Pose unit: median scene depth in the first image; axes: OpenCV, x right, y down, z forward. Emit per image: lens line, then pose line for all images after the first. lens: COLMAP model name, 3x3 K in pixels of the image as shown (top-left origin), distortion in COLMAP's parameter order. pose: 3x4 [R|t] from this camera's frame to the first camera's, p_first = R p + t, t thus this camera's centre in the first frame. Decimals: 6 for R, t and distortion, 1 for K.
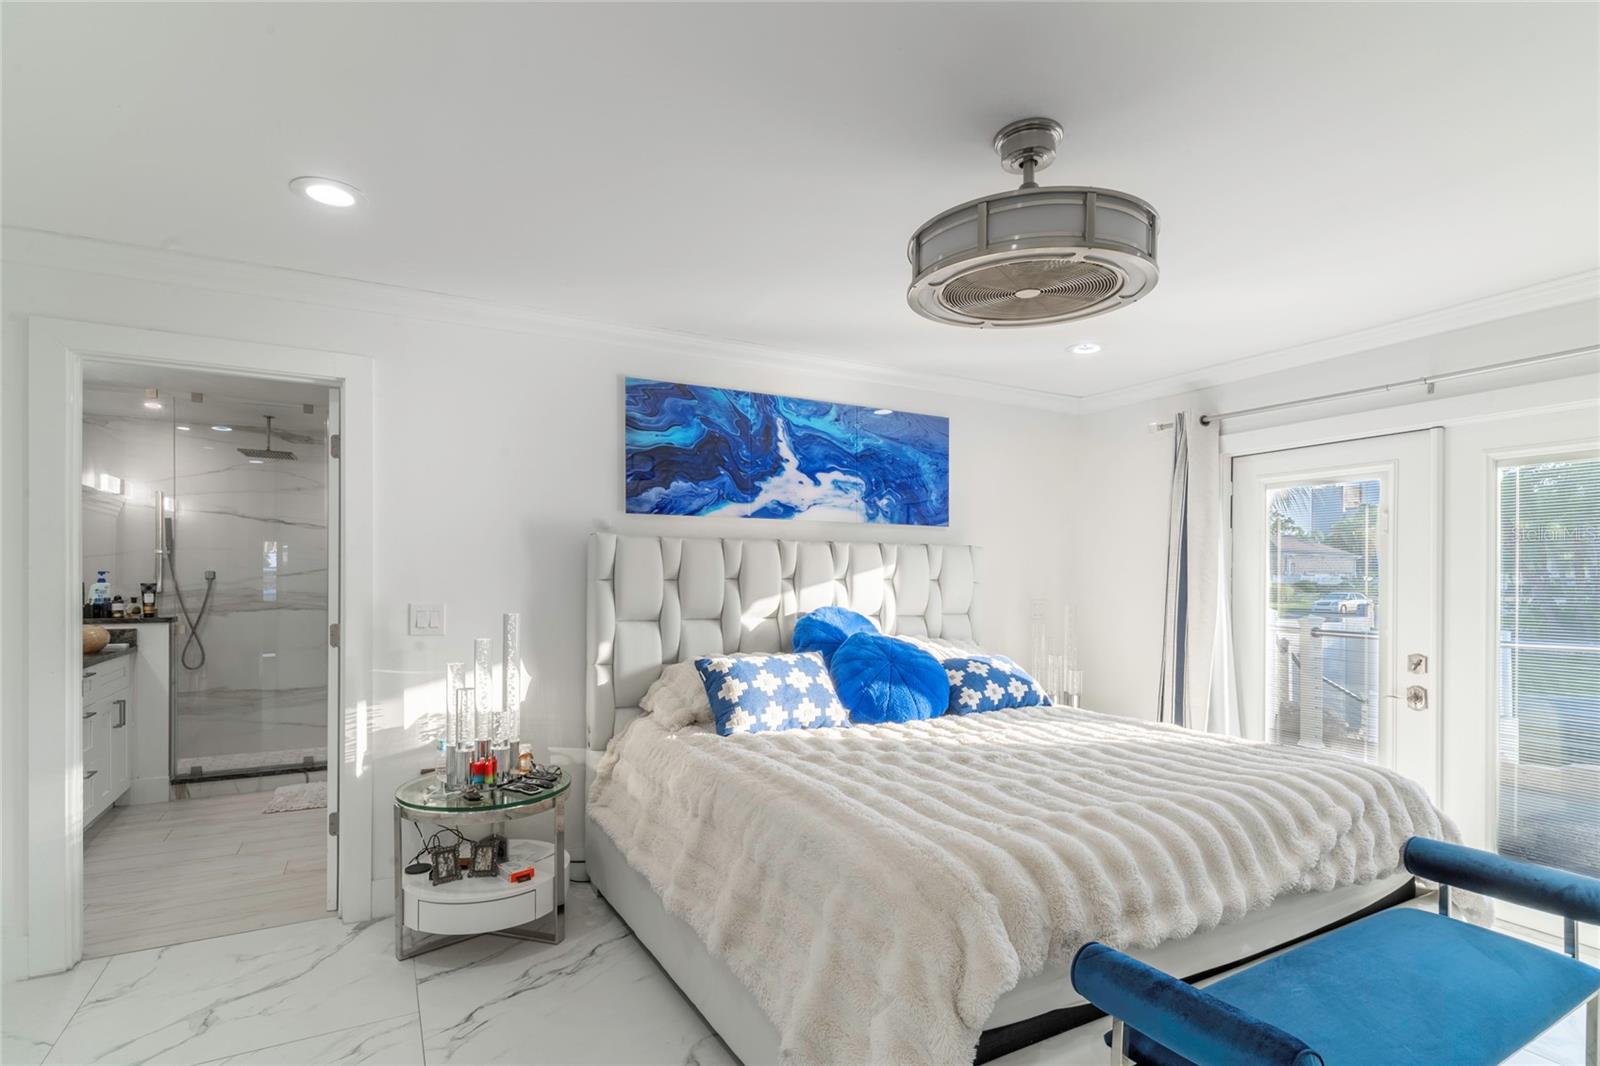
lens RADIAL K [[775.8, 0, 798.0], [0, 775.8, 577.7], [0, 0, 1]] dist [0.000994, -0.000719]
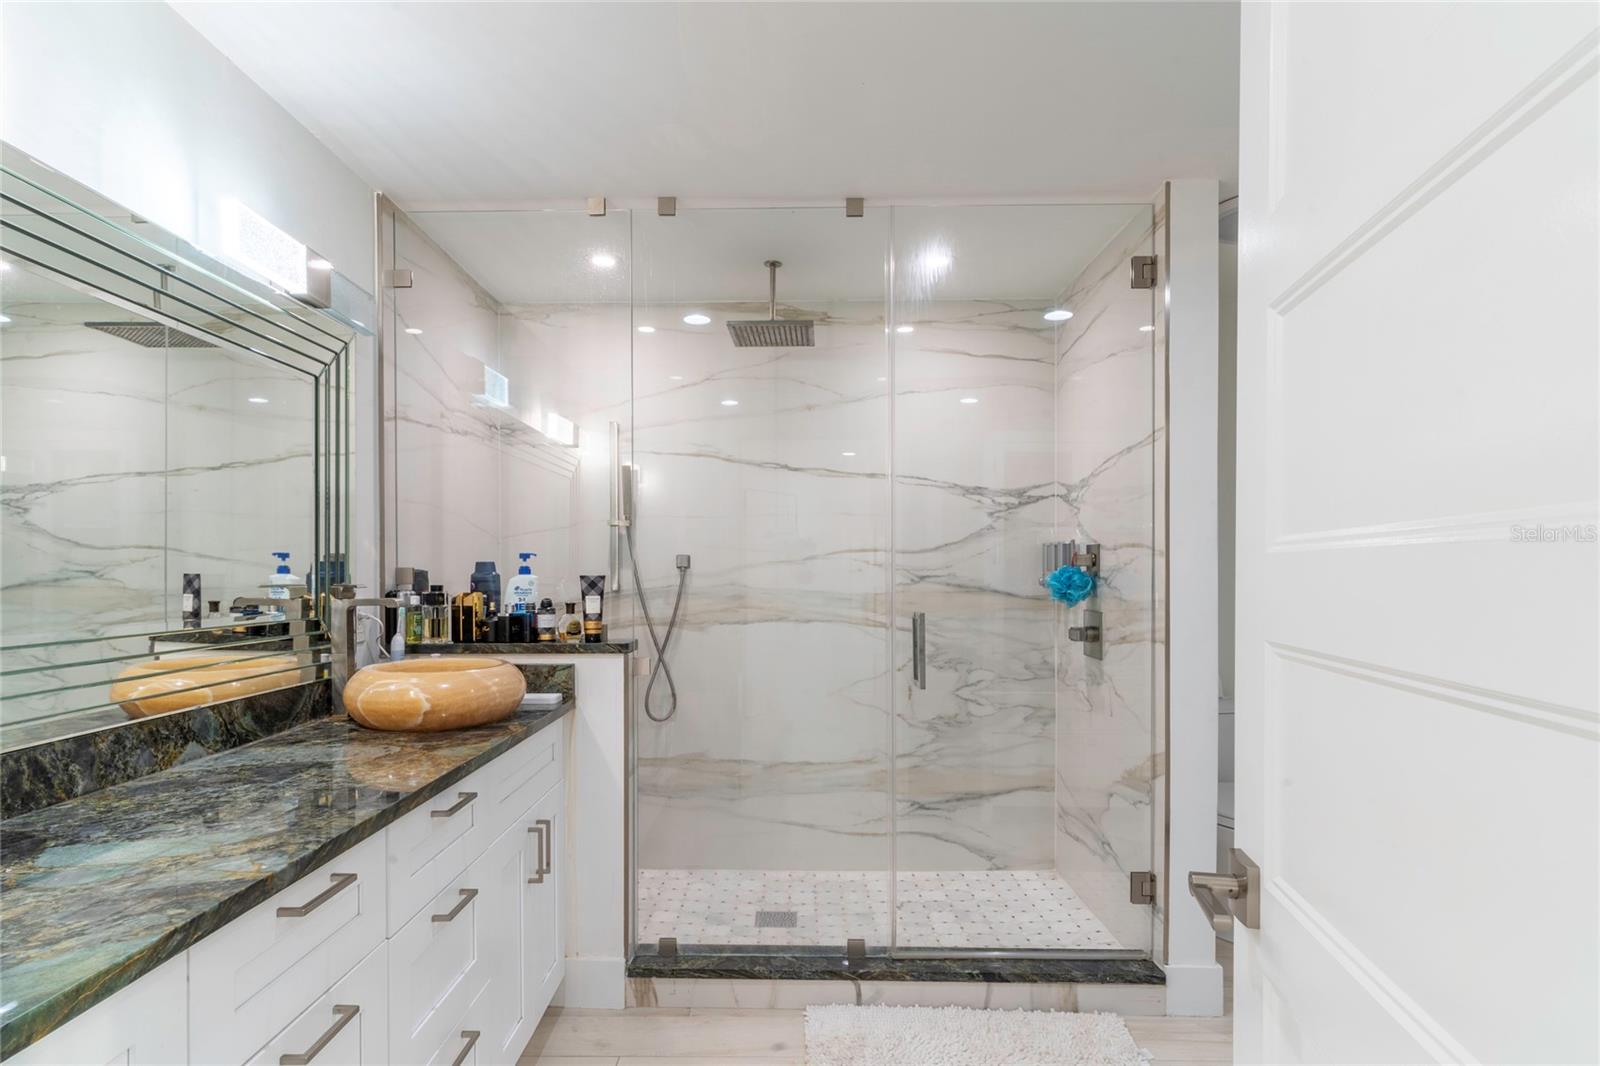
lens RADIAL K [[870.5, 0, 782.8], [0, 870.5, 574.0], [0, 0, 1]] dist [0.001287, 0.000773]
pose [[0.869830, 0.001085, -0.493350, -0.438917], [0.002107, 0.999980, 0.005914, 0.002940], [0.493346, -0.006184, 0.869811, 0.555926]]
